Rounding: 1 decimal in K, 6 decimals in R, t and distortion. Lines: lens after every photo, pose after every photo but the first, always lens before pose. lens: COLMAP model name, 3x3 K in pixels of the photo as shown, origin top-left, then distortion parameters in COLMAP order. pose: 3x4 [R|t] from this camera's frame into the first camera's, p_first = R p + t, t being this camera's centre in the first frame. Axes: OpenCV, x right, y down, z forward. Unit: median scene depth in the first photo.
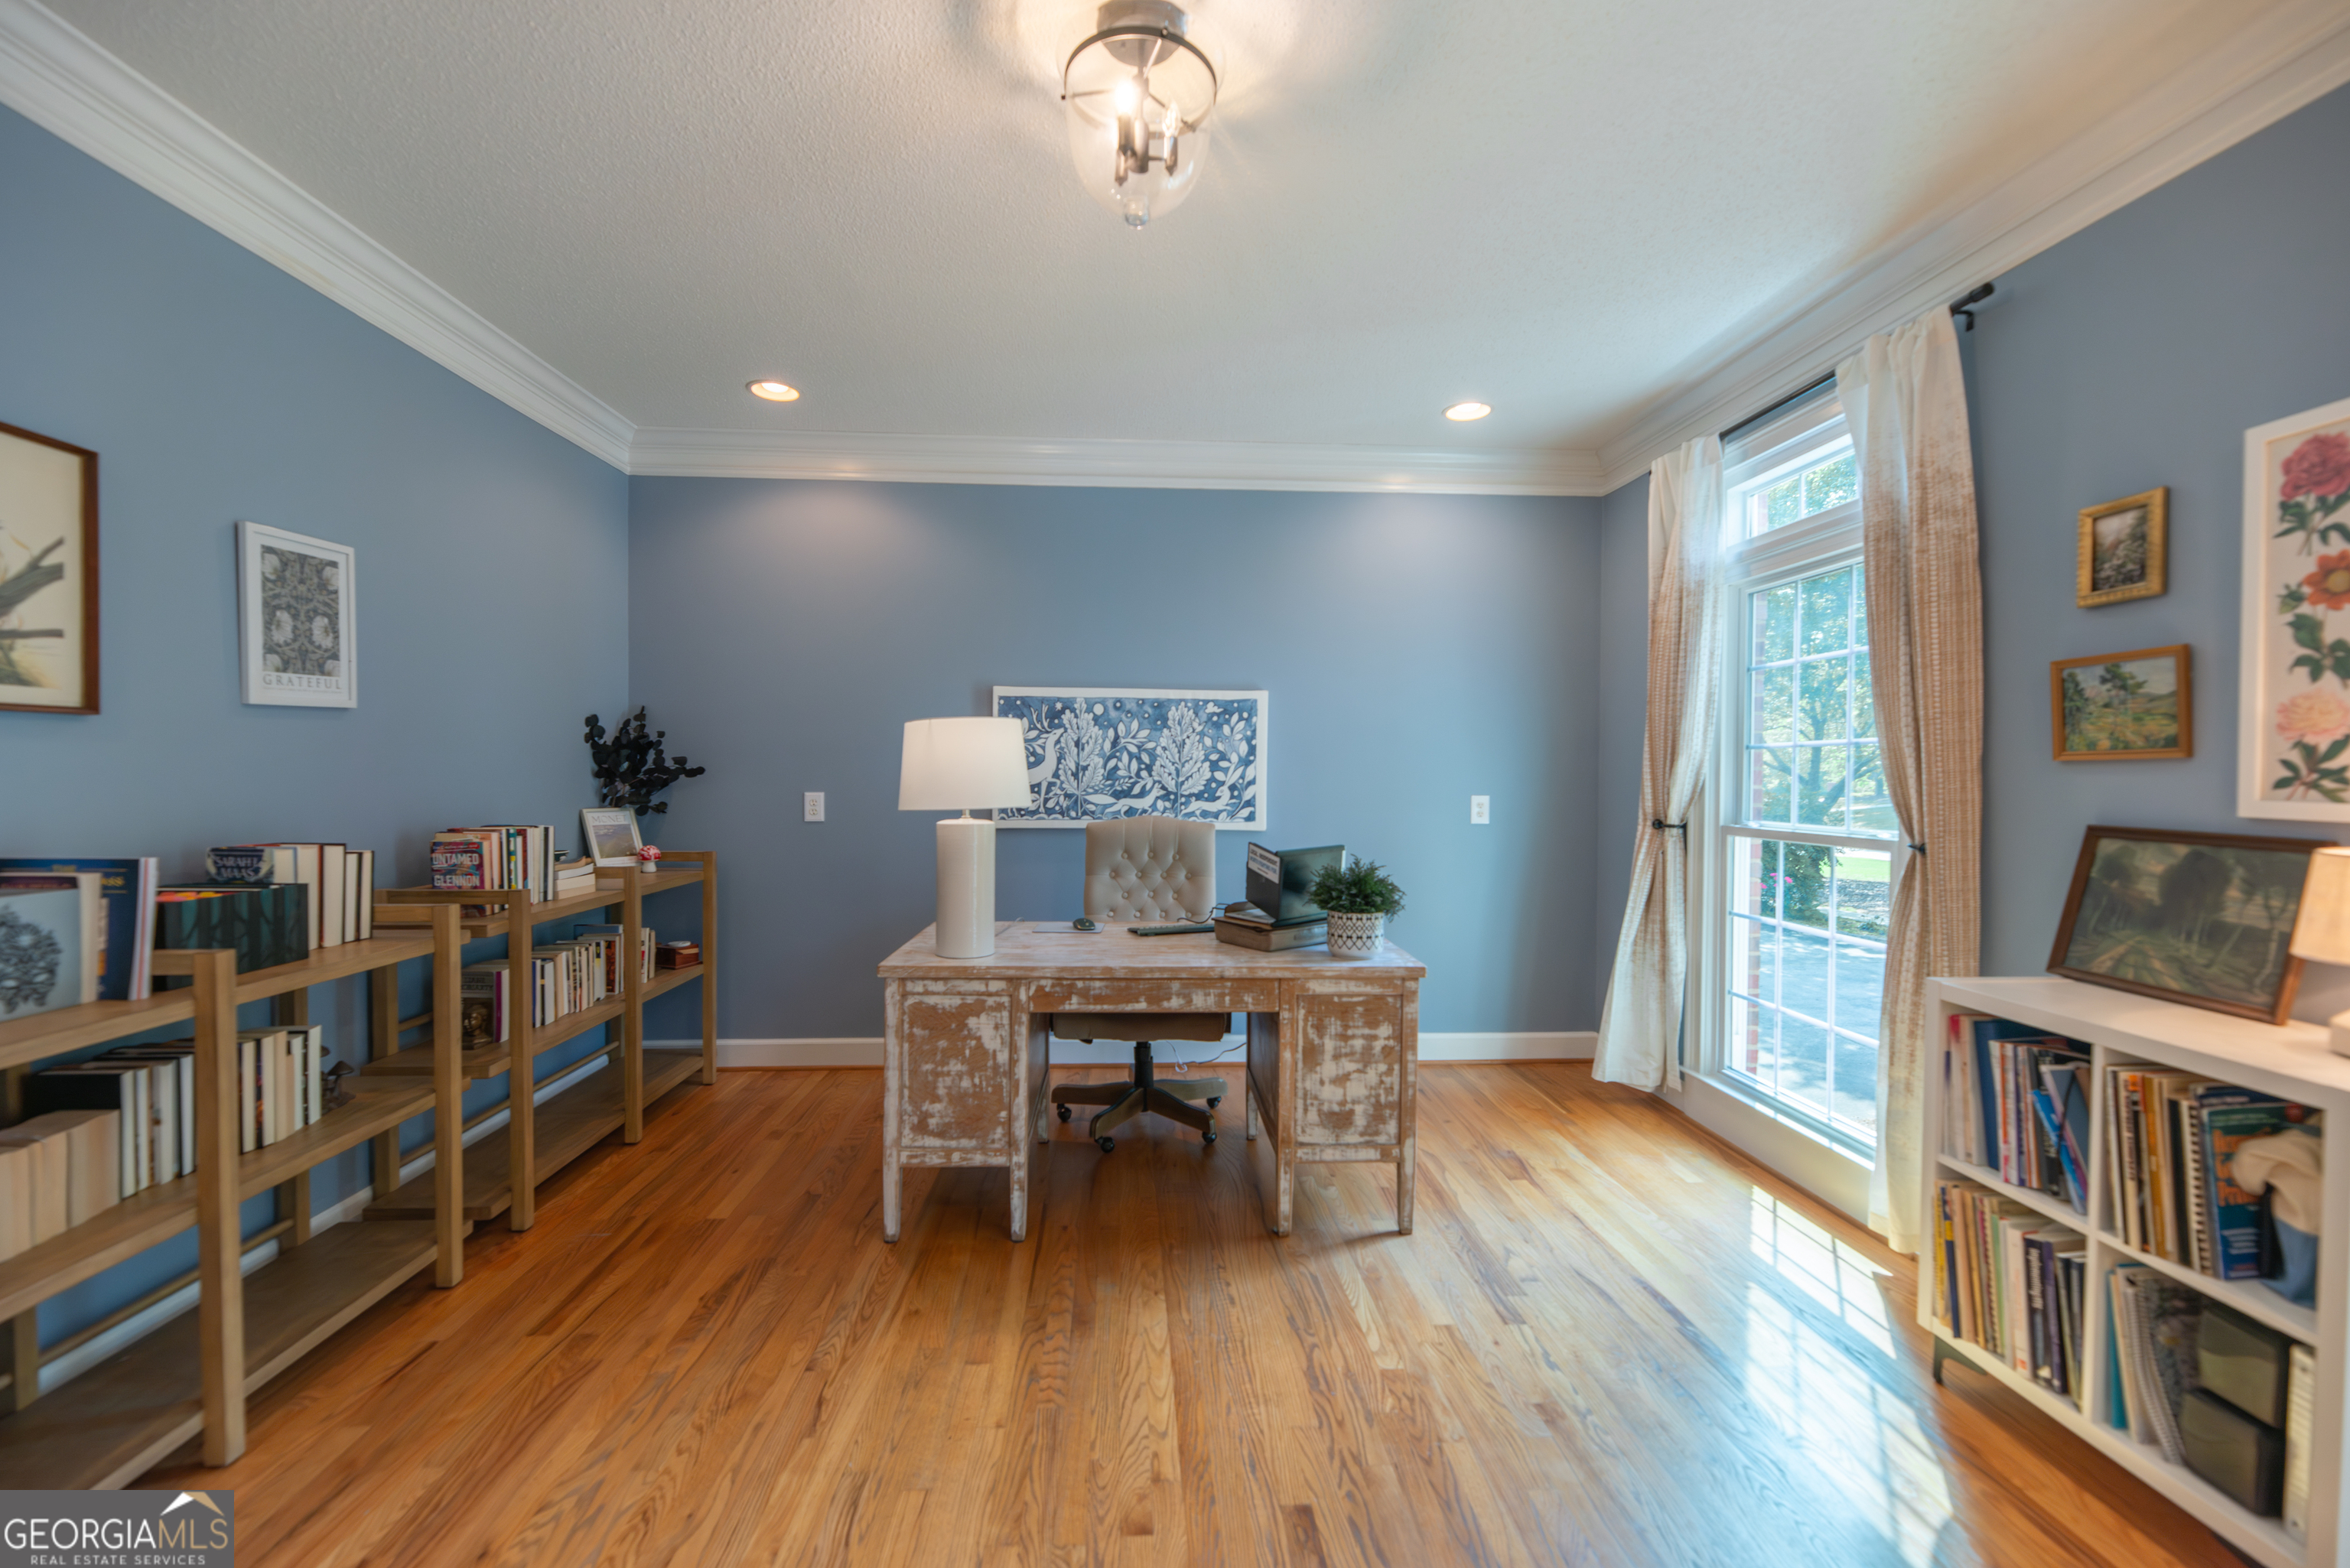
lens RADIAL K [[943.3, 0, 1167.3], [0, 943.3, 781.6], [0, 0, 1]] dist [-0.003688, -0.003140]
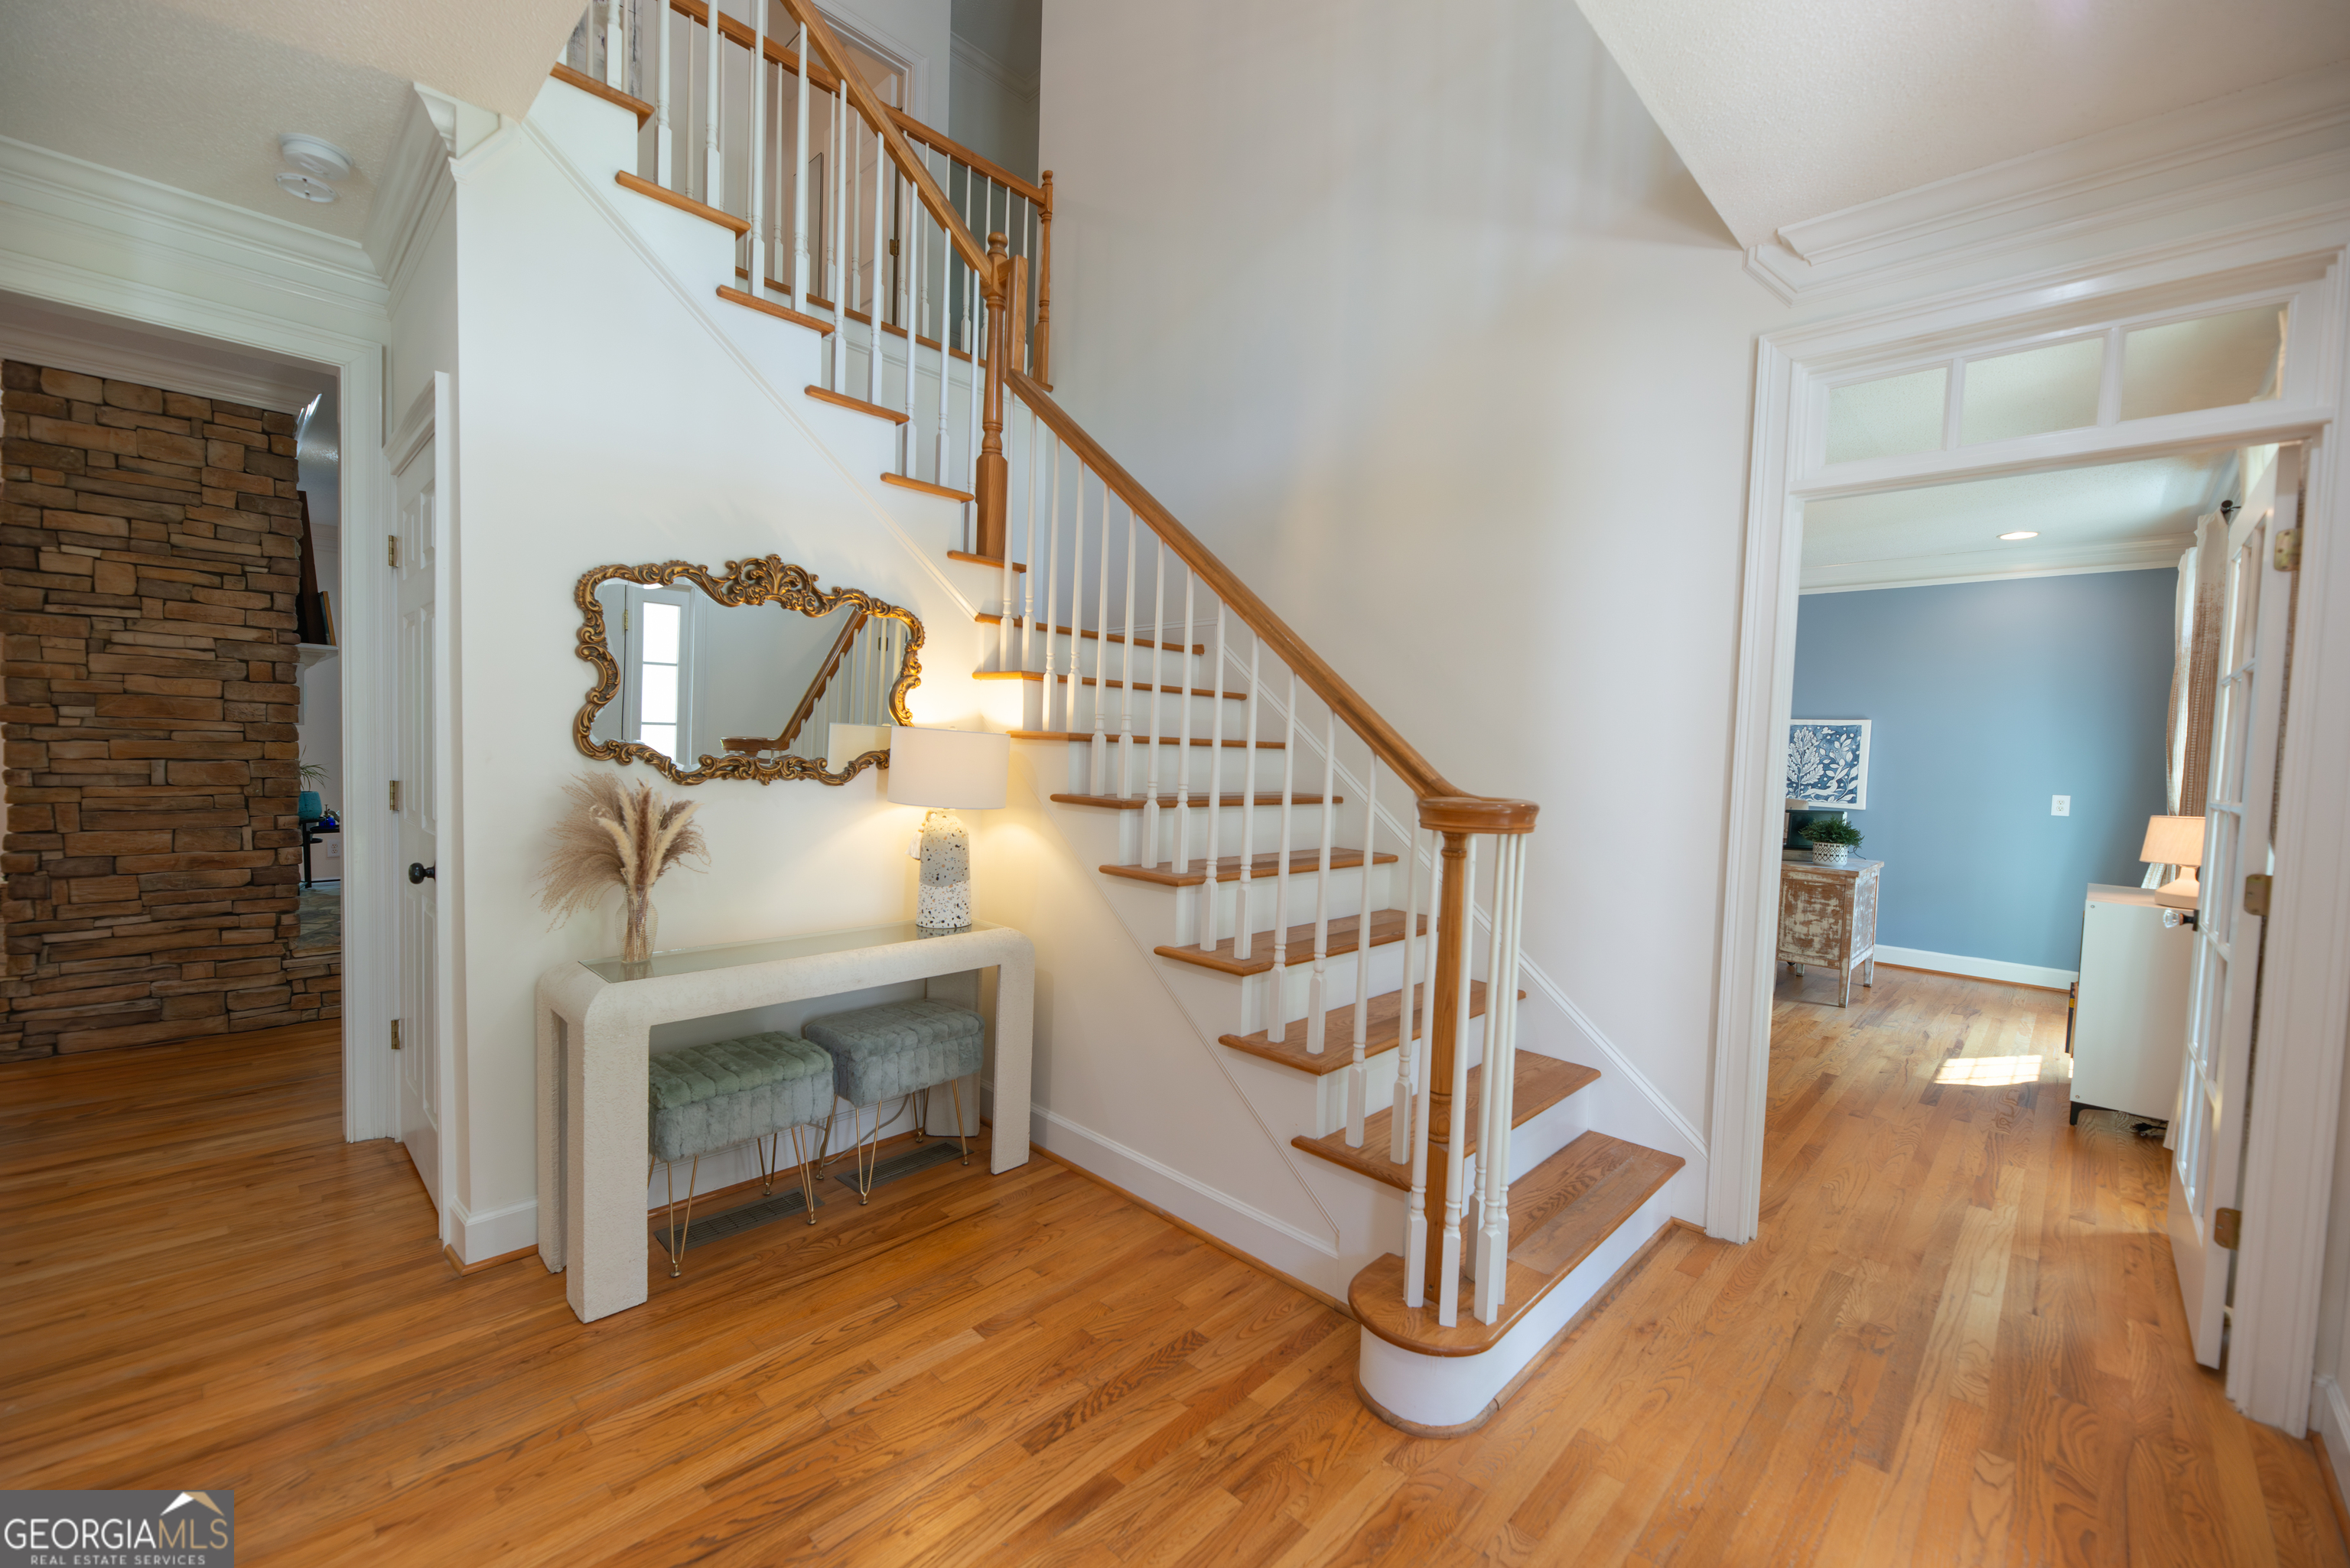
lens RADIAL K [[943.3, 0, 1184.4], [0, 943.3, 789.6], [0, 0, 1]] dist [-0.003688, -0.003140]
pose [[0.672905, 0.049307, -0.738084, 0.496309], [-0.035484, 0.998779, 0.034372, 0.005307], [0.738878, 0.003061, 0.673833, -0.877448]]
